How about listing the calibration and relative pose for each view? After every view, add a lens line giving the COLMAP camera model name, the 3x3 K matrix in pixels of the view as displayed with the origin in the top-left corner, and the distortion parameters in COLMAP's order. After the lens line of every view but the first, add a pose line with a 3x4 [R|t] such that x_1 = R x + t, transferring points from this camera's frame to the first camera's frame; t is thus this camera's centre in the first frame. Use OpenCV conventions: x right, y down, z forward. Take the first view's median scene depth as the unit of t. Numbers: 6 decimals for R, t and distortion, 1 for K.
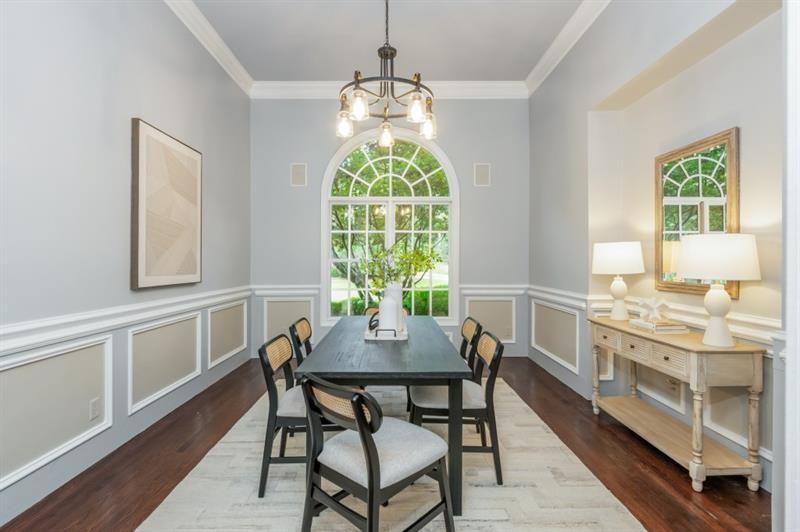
lens RADIAL K [[375.8, 0, 400.8], [0, 375.8, 262.2], [0, 0, 1]] dist [-0.009810, -0.000383]
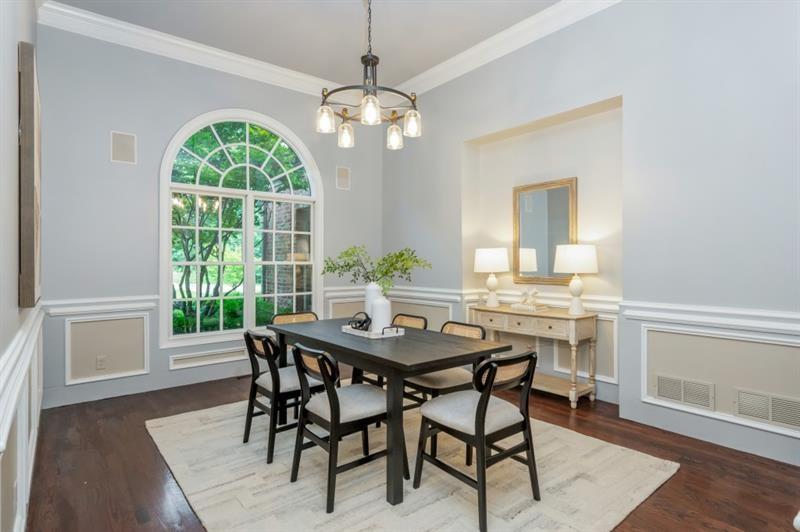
lens RADIAL K [[417.3, 0, 399.5], [0, 417.3, 264.0], [0, 0, 1]] dist [-0.007662, 0.000055]
pose [[0.793843, -0.006515, 0.608088, -0.589589], [0.007919, 0.999969, 0.000376, -0.000066], [-0.608071, 0.004517, 0.793870, 0.035324]]
